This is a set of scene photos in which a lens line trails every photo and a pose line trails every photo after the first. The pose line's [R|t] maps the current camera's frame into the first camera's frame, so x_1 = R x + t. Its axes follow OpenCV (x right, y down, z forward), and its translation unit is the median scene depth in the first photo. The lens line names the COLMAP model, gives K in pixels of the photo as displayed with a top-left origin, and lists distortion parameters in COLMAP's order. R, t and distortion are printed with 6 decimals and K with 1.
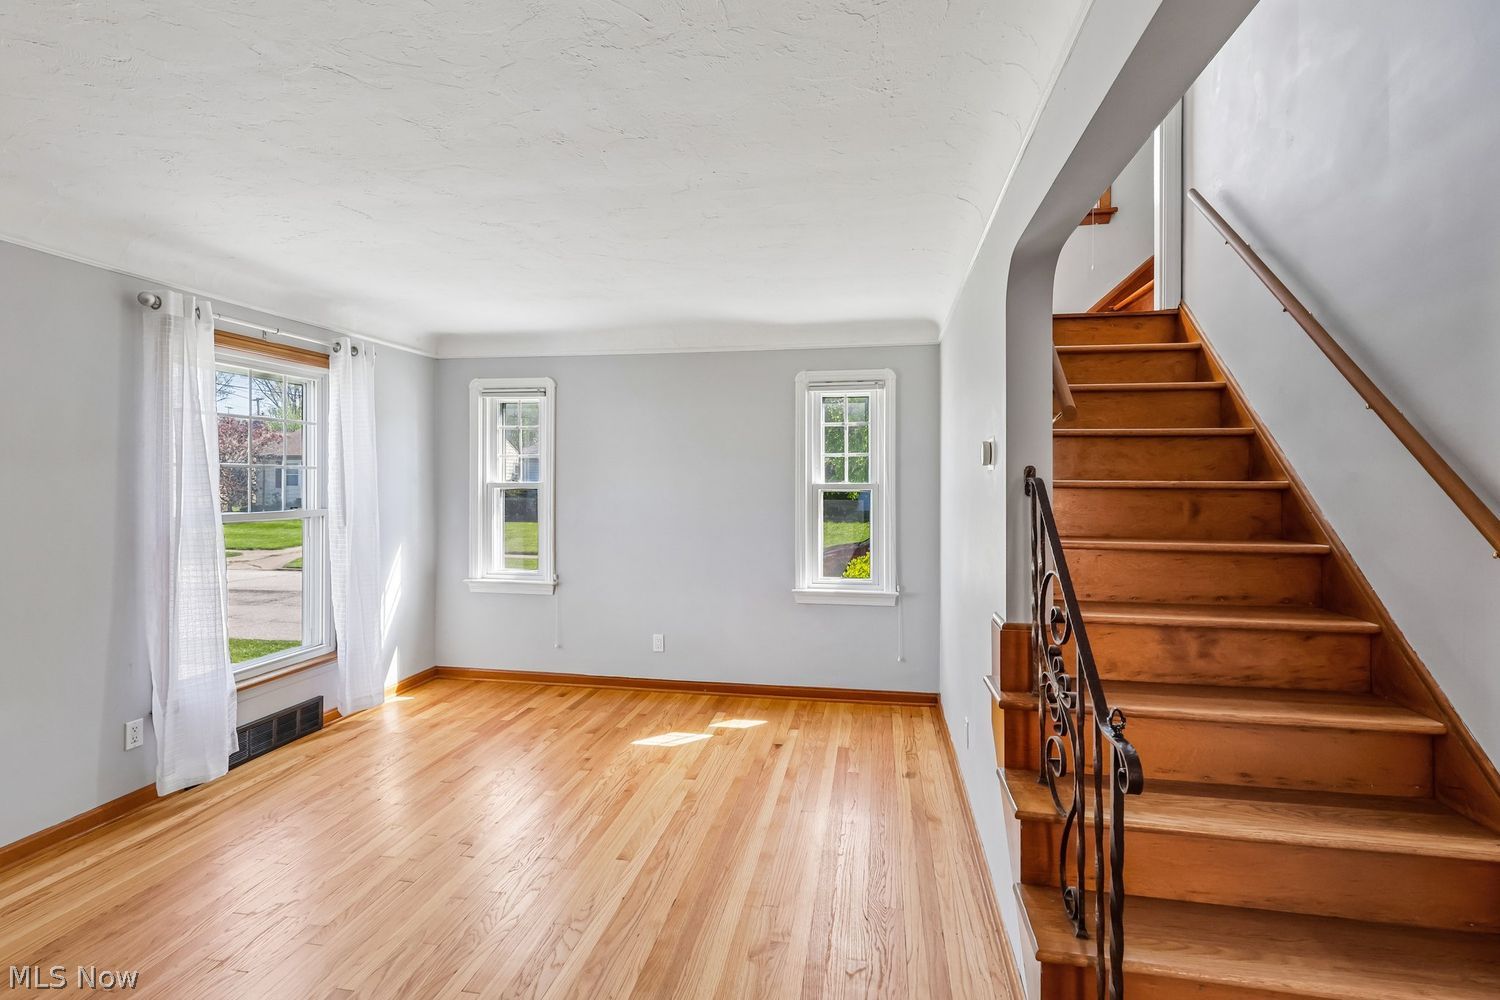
lens RADIAL K [[694.9, 0, 750.8], [0, 694.9, 482.6], [0, 0, 1]] dist [-0.001214, 0.005398]
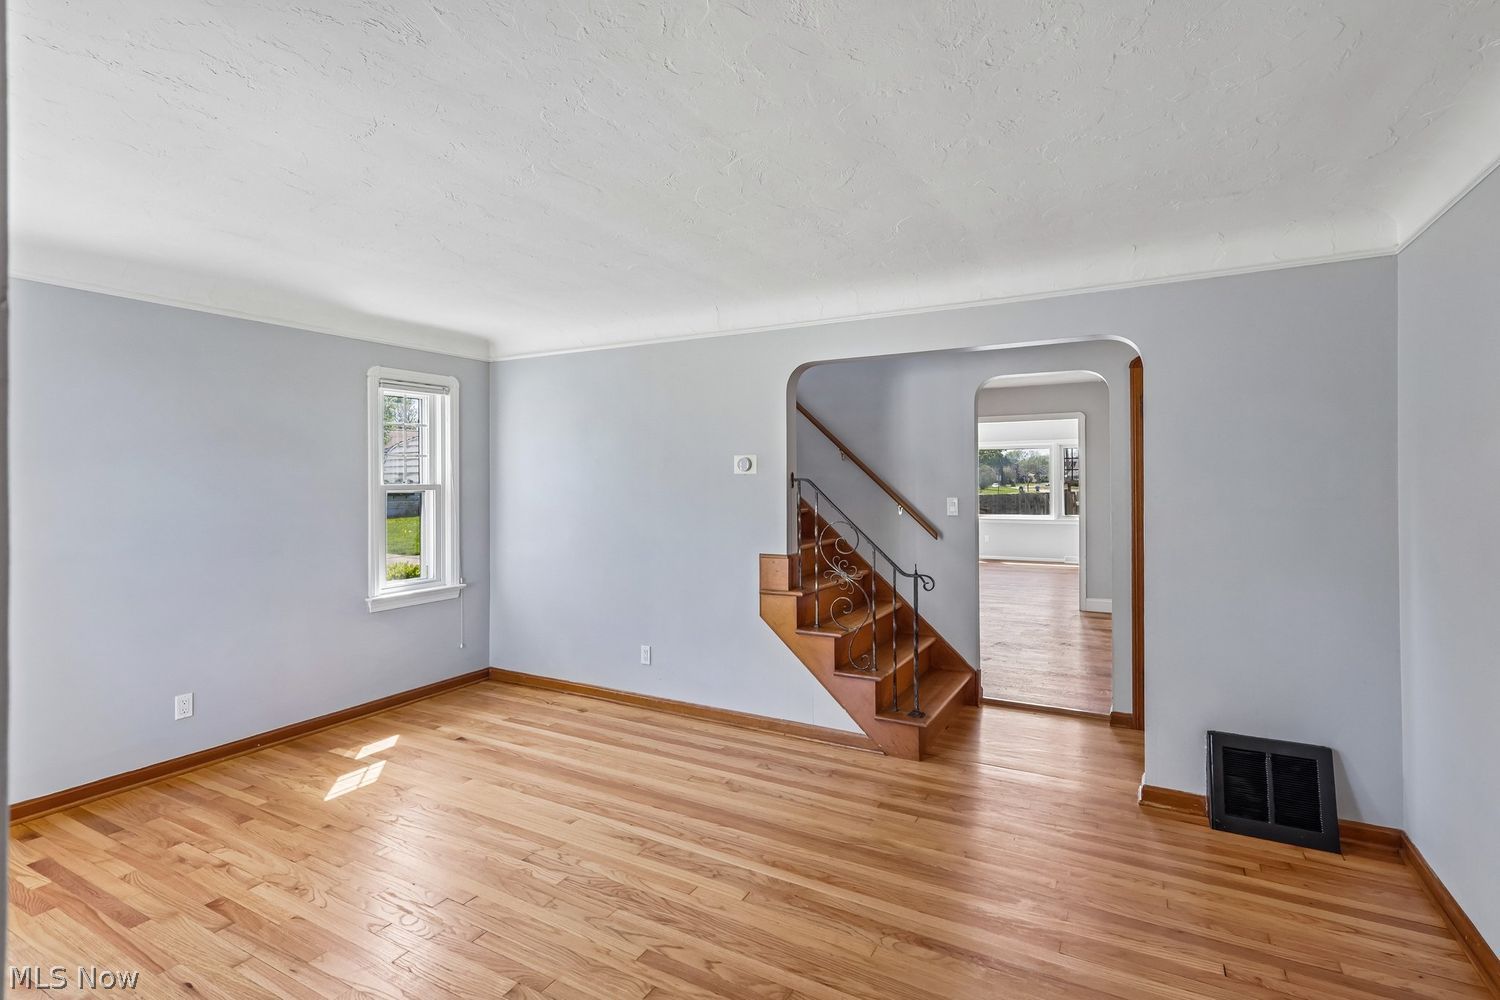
lens RADIAL K [[702.9, 0, 751.7], [0, 702.9, 481.1], [0, 0, 1]] dist [0.004063, 0.001291]
pose [[0.330762, -0.004258, 0.943705, -0.746204], [0.005979, 0.999979, 0.002417, -0.003144], [-0.943695, 0.004843, 0.330780, 0.228932]]
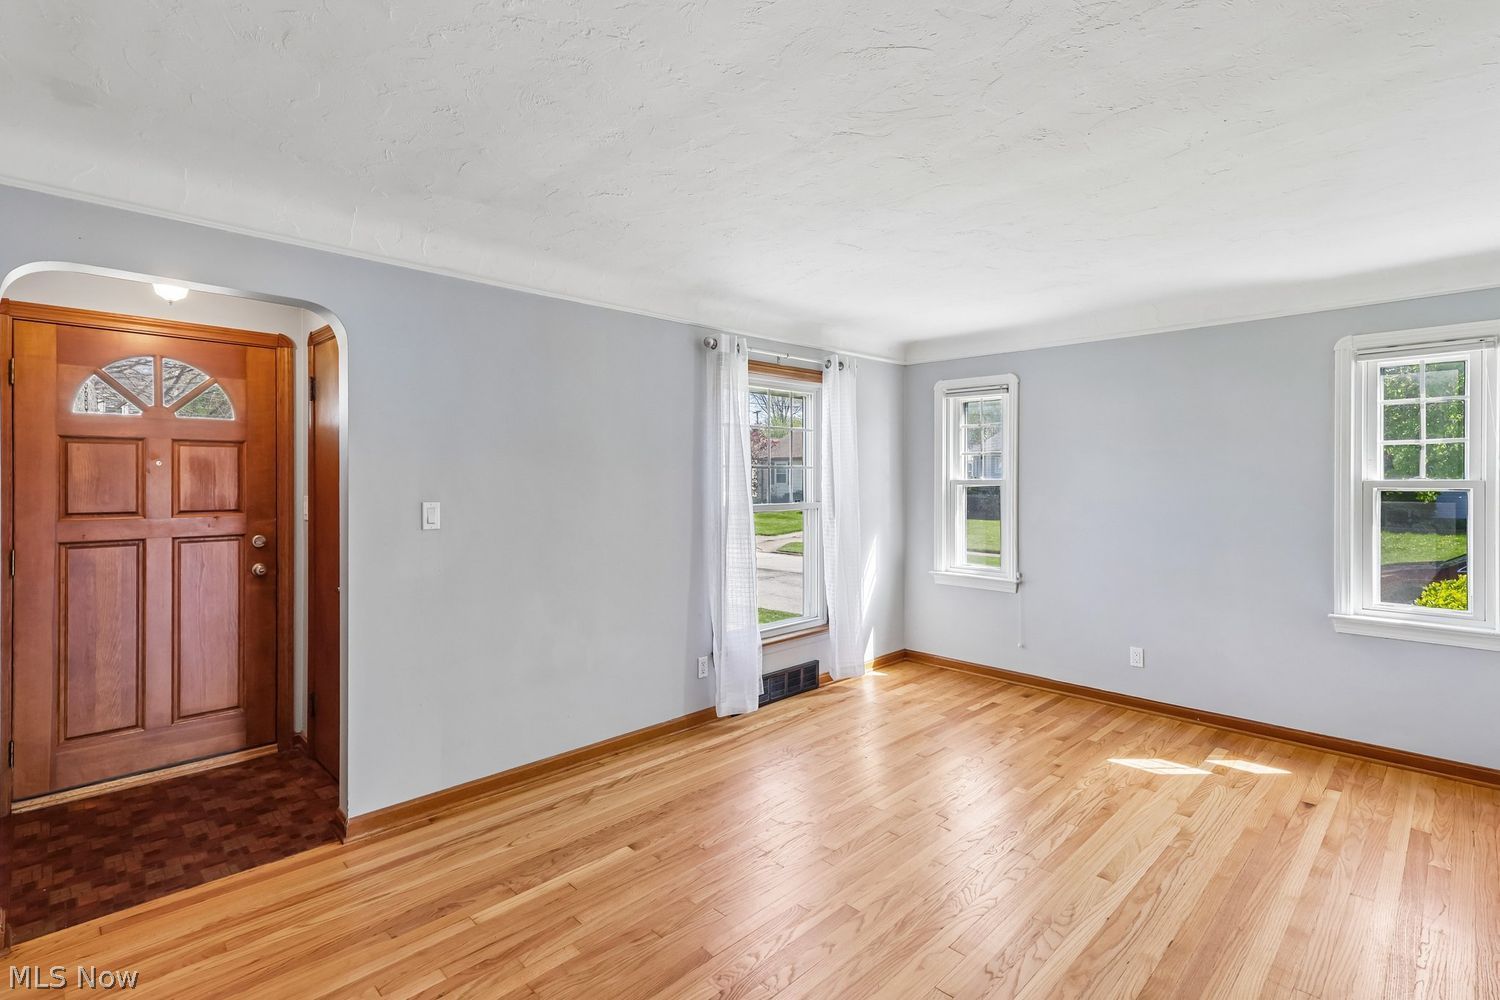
lens RADIAL K [[700.7, 0, 762.3], [0, 700.7, 484.7], [0, 0, 1]] dist [0.007648, 0.001490]
pose [[0.820943, 0.002150, -0.571006, -0.013756], [0.001813, 0.999978, 0.006371, 0.000284], [0.571007, -0.006266, 0.820921, -0.030764]]
